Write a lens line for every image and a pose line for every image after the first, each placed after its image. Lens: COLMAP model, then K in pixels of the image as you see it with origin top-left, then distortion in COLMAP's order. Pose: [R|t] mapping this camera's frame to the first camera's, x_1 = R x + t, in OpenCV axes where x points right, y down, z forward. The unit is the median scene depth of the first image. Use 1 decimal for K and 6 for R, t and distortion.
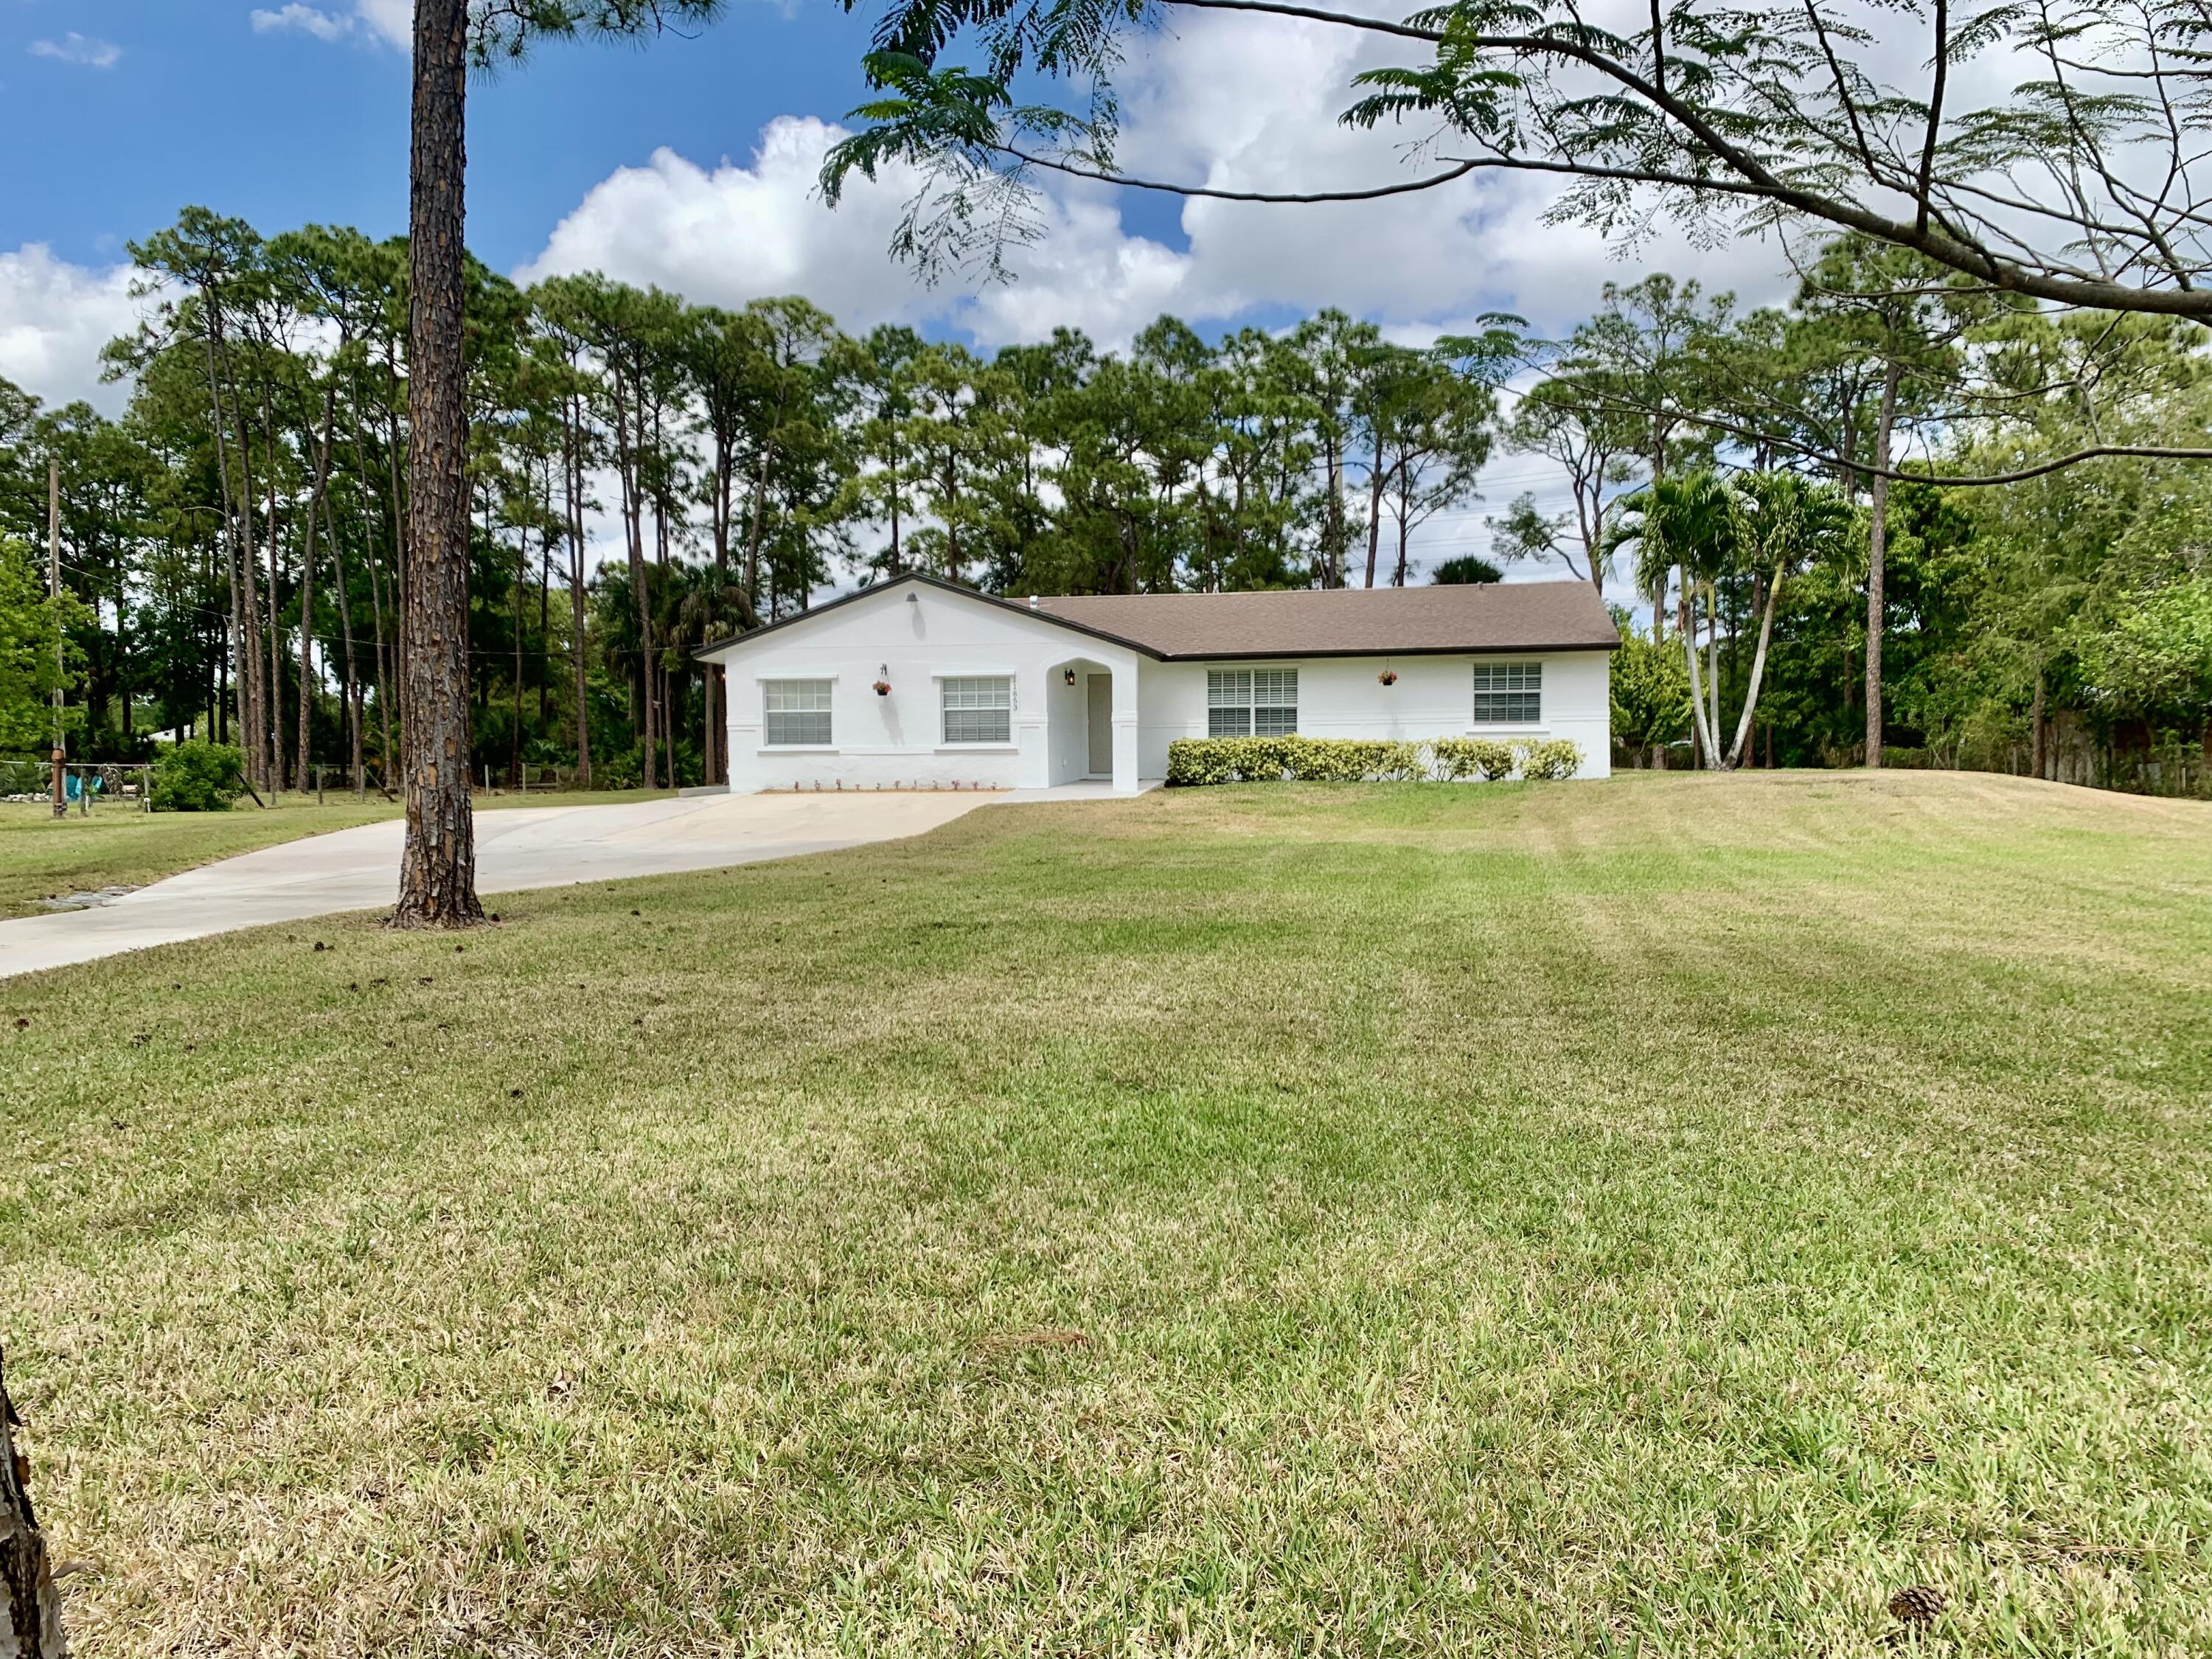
lens RADIAL K [[1681.4, 0, 1085.3], [0, 1681.4, 830.3], [0, 0, 1]] dist [0.018825, -0.021549]
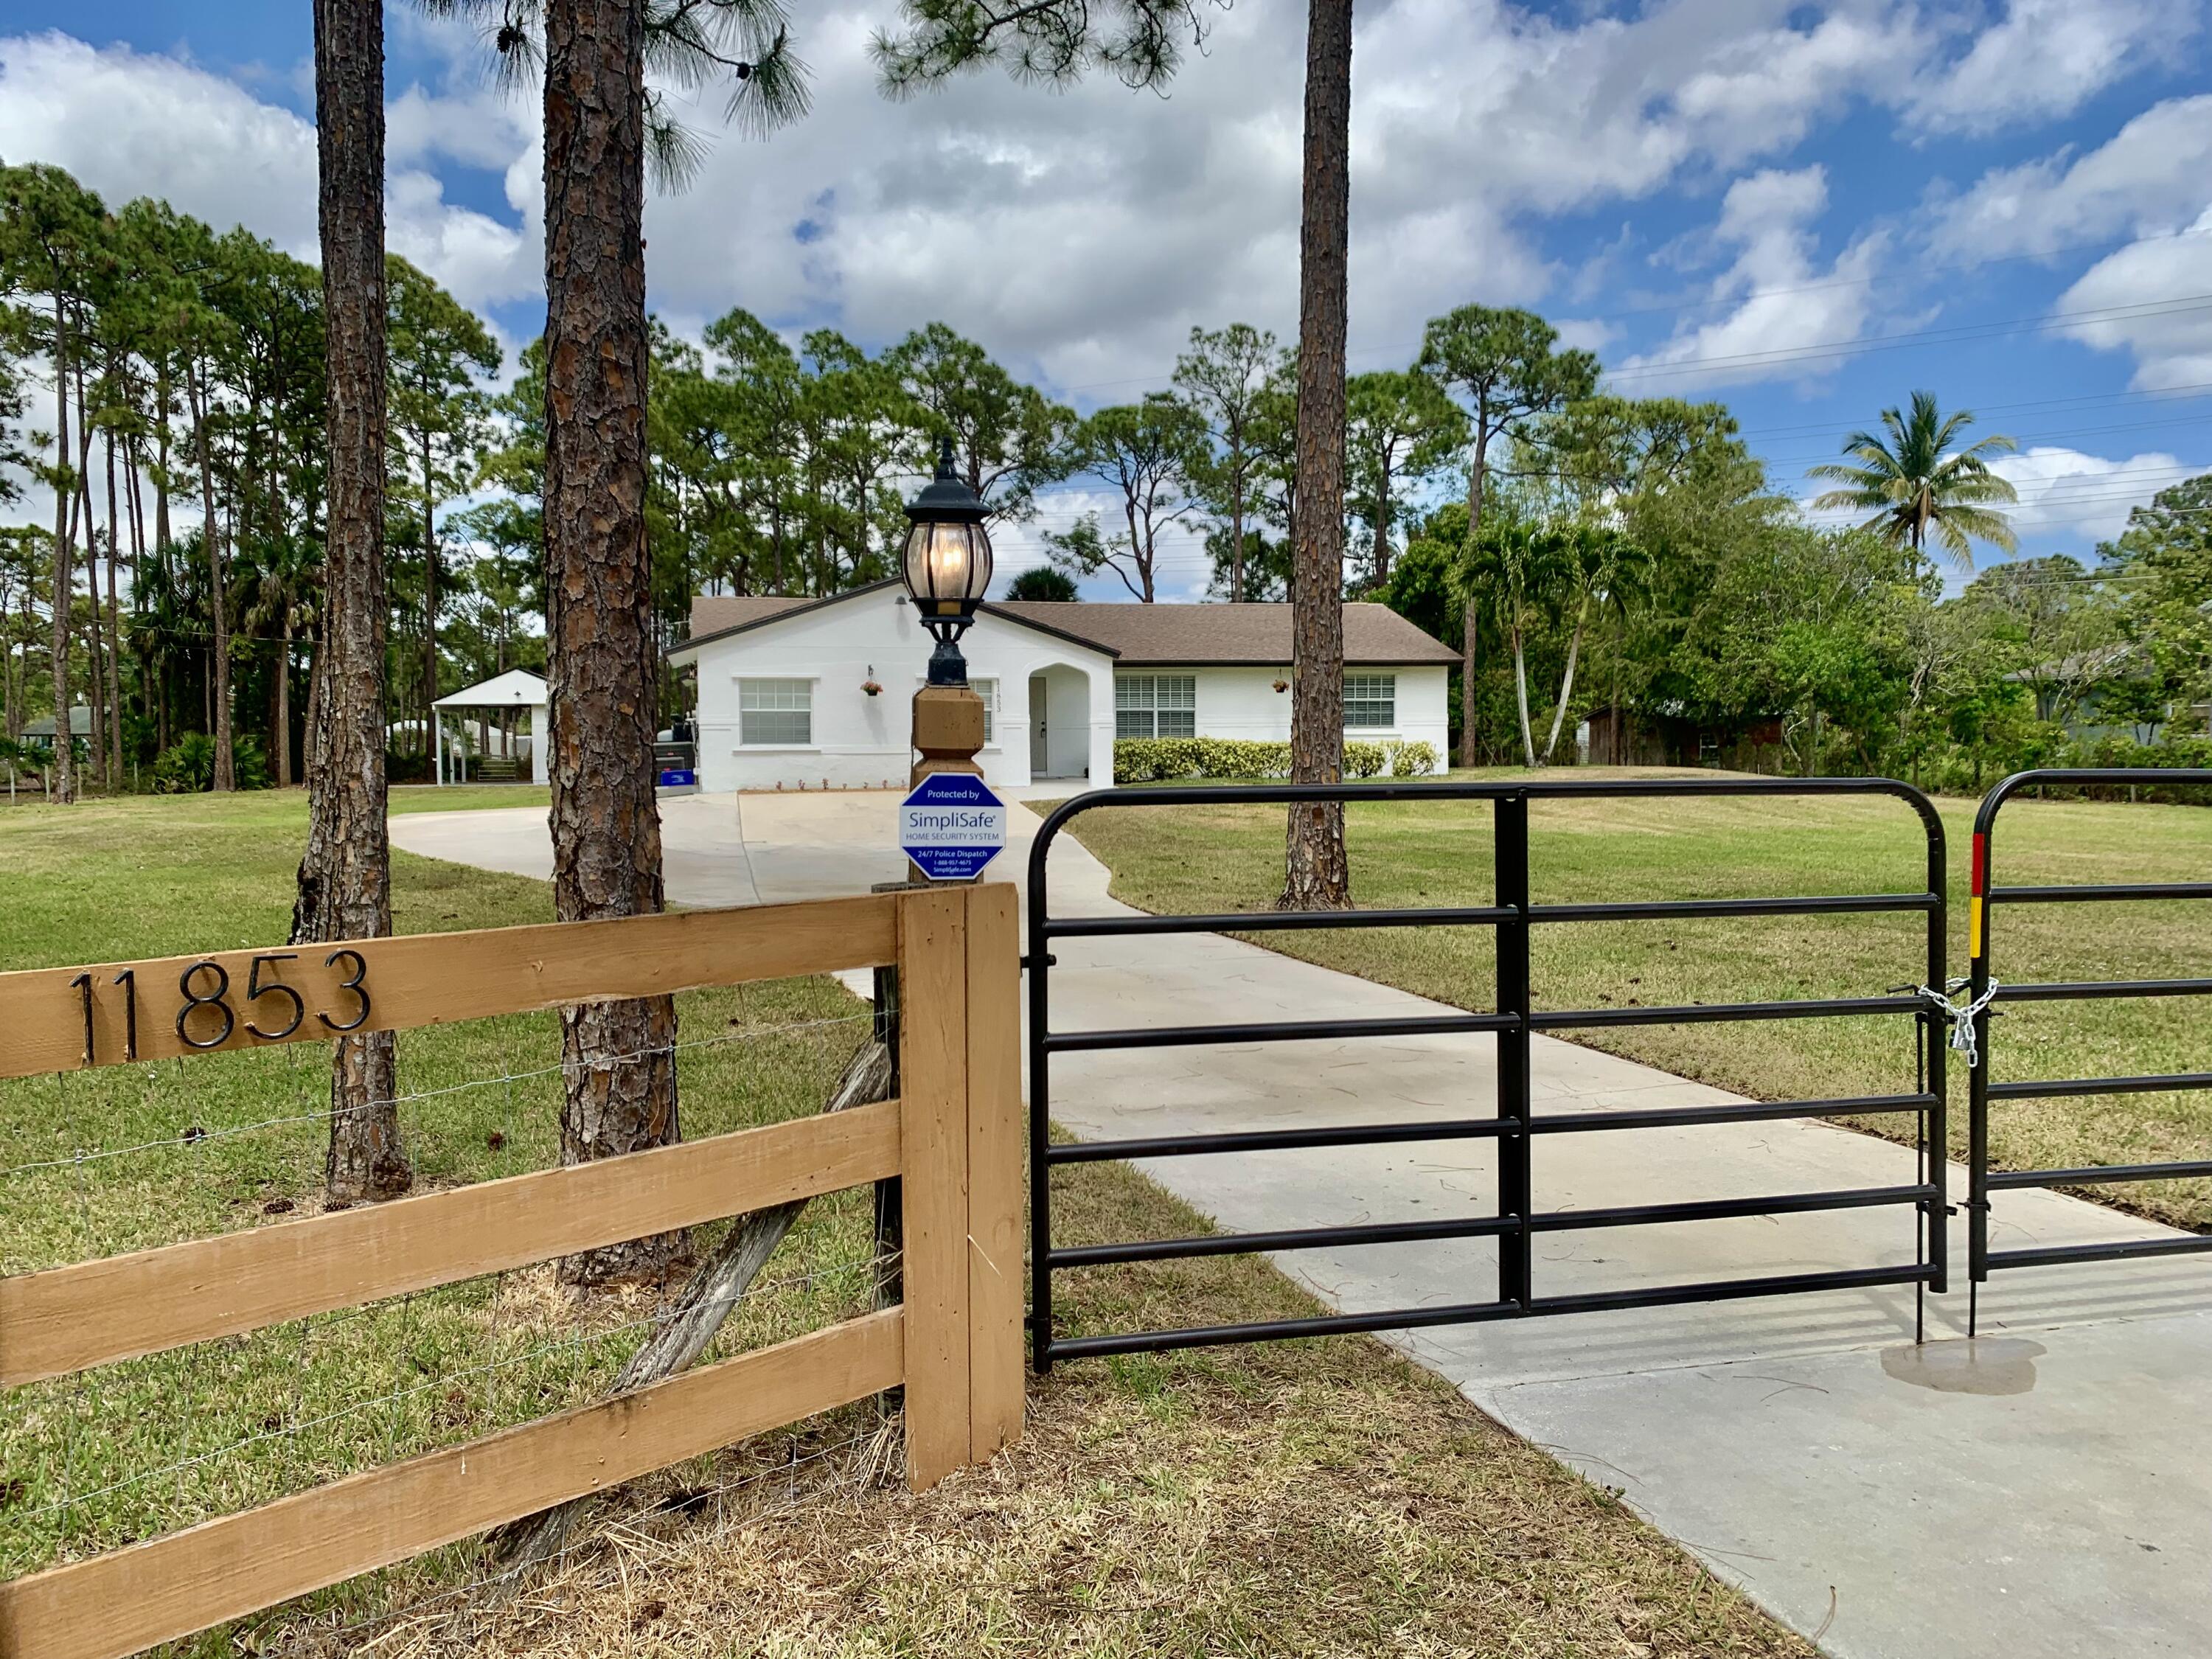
lens RADIAL K [[1681.4, 0, 1114.4], [0, 1681.4, 829.9], [0, 0, 1]] dist [0.018825, -0.021549]
pose [[0.920339, -0.017083, 0.390749, -0.358735], [0.016948, 0.999849, 0.003795, -0.000948], [-0.390755, 0.003129, 0.920489, 0.012532]]
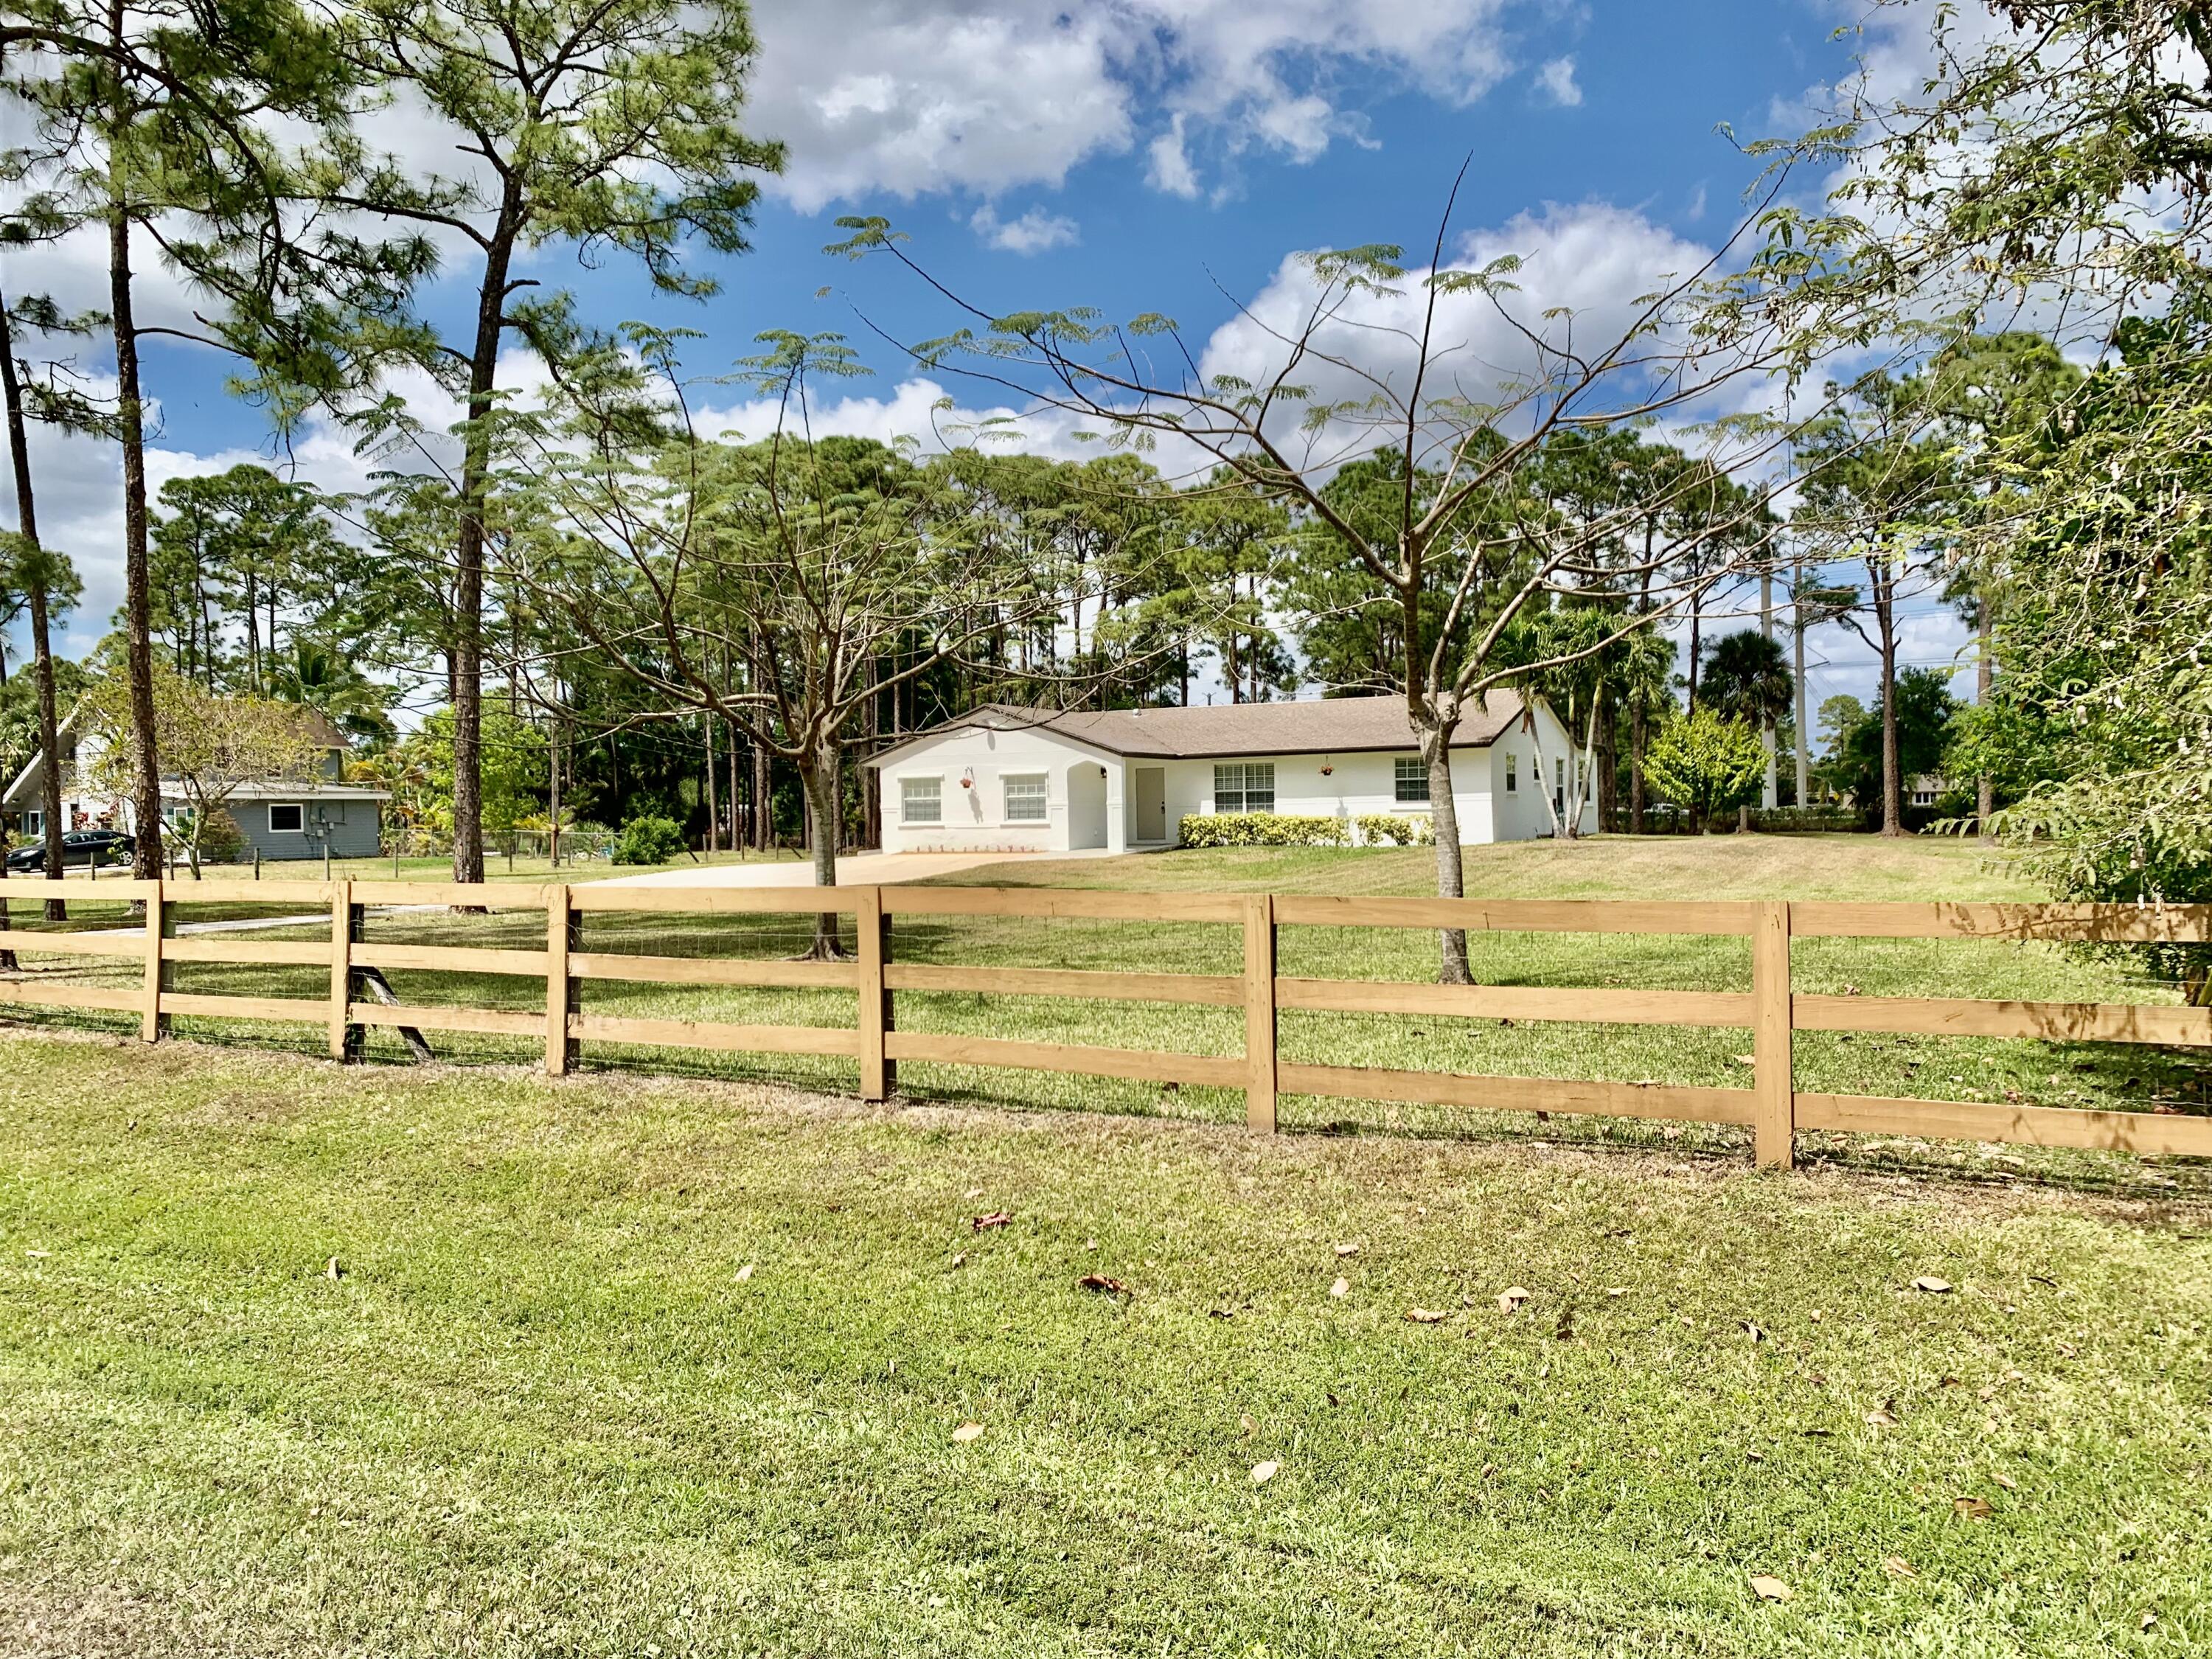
lens RADIAL K [[1681.4, 0, 1108.7], [0, 1681.4, 829.0], [0, 0, 1]] dist [0.018825, -0.021549]
pose [[0.944727, -0.002508, -0.327849, 0.456807], [-0.008222, 0.999475, -0.031339, 0.001488], [0.327756, 0.032303, 0.944210, -0.342832]]
